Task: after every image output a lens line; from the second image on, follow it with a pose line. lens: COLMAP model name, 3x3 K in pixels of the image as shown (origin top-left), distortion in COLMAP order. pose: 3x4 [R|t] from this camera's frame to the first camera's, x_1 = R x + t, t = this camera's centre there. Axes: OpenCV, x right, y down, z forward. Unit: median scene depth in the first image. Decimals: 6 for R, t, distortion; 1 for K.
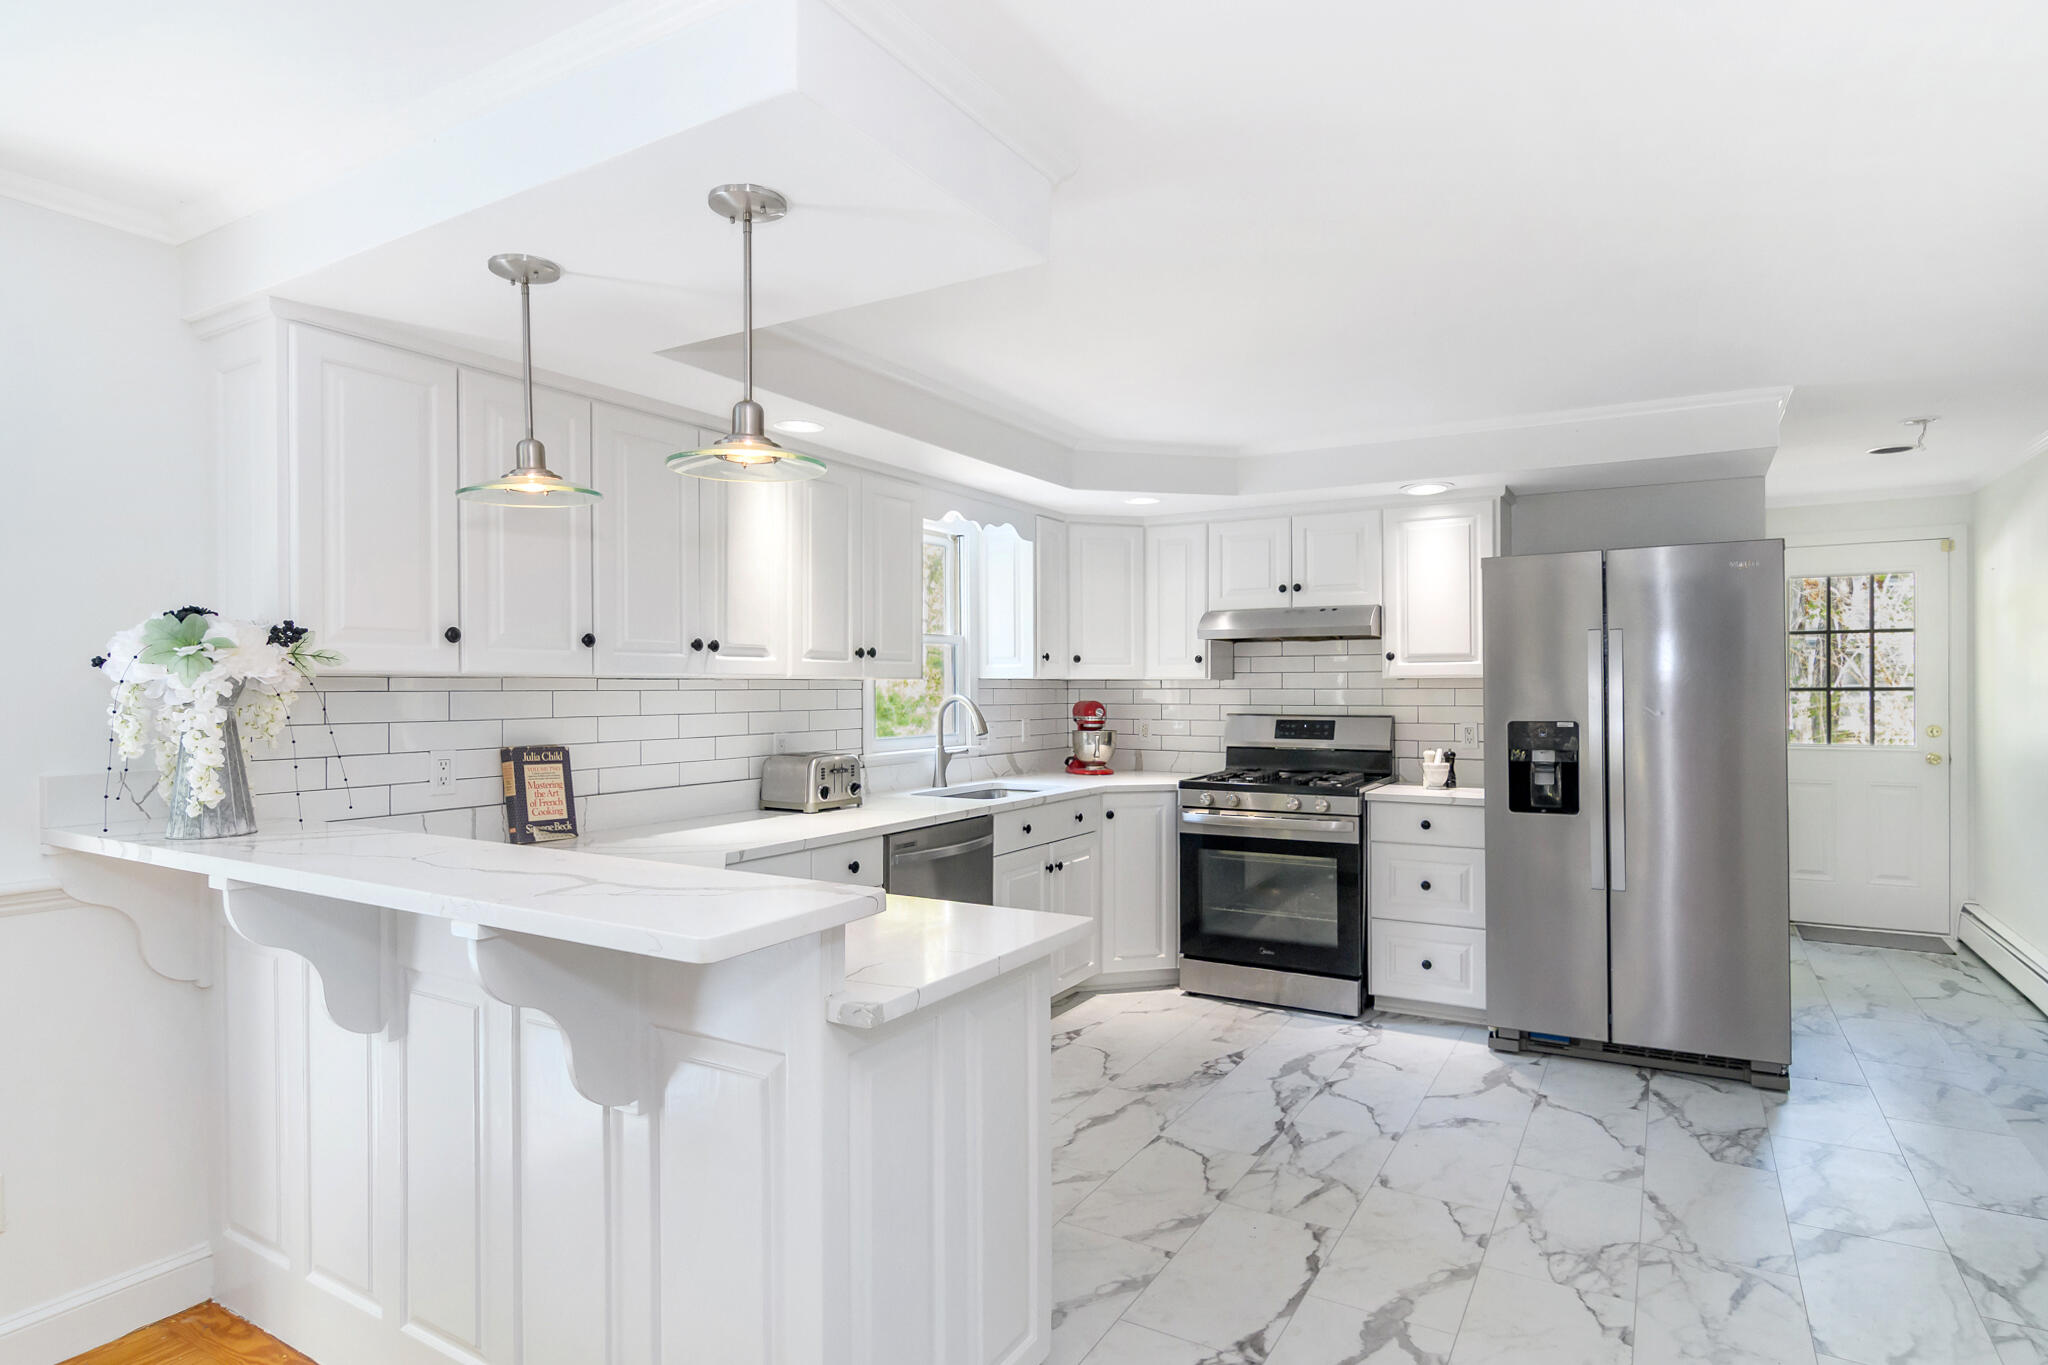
lens RADIAL K [[1082.4, 0, 1040.9], [0, 1082.4, 682.6], [0, 0, 1]] dist [-0.005275, -0.001054]
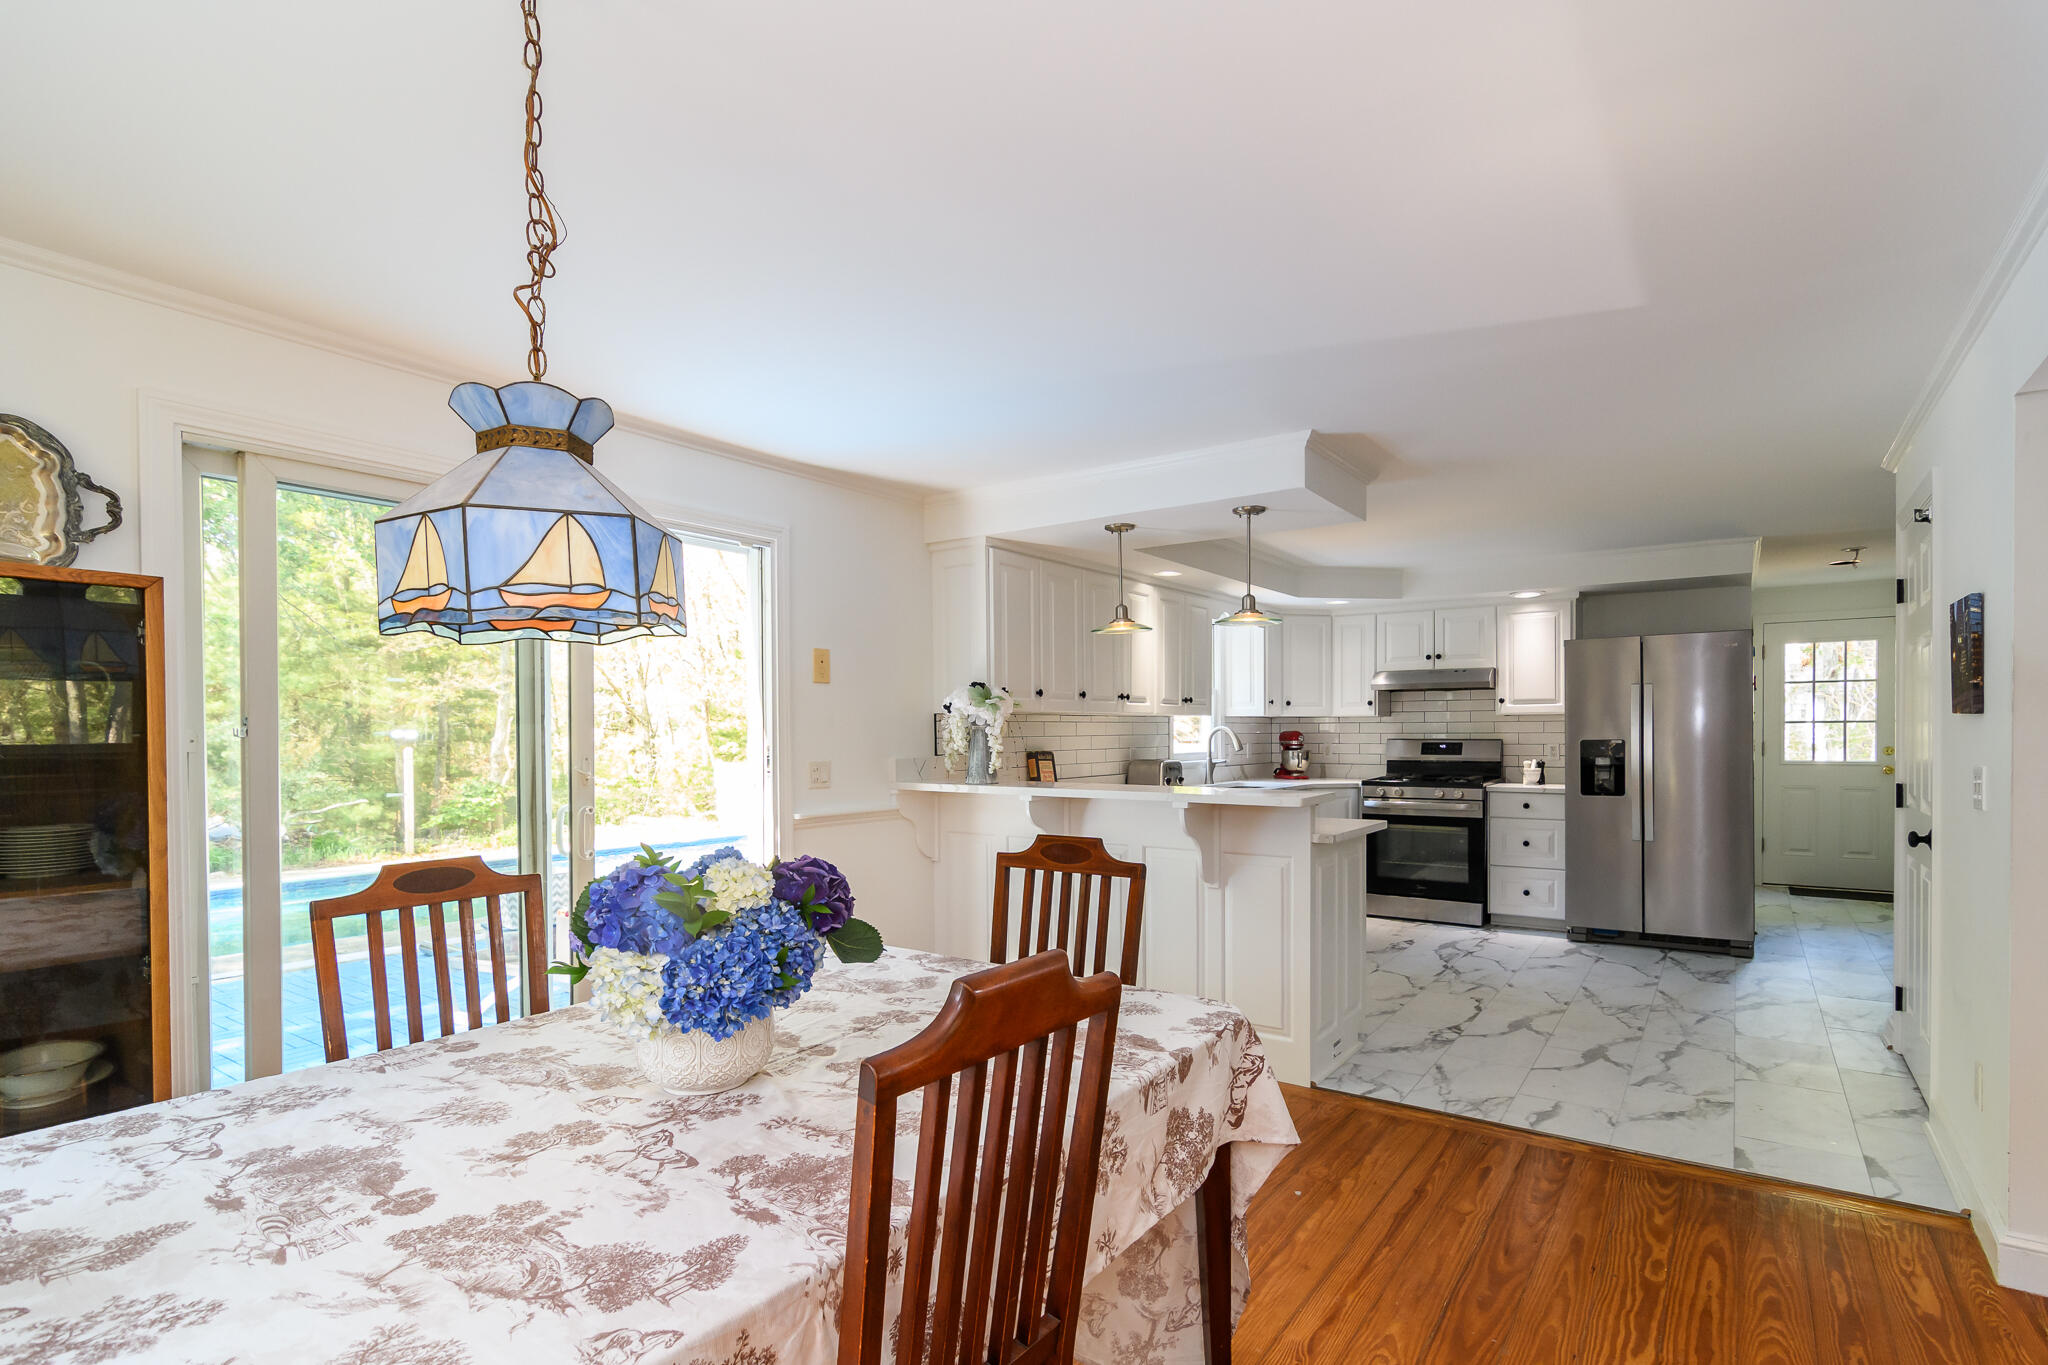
lens RADIAL K [[972.2, 0, 1056.6], [0, 972.2, 740.7], [0, 0, 1]] dist [-0.003170, -0.000537]
pose [[0.996645, -0.001088, -0.081840, -0.229413], [0.002472, 0.999856, 0.016811, 0.009281], [0.081810, -0.016956, 0.996504, -0.511150]]
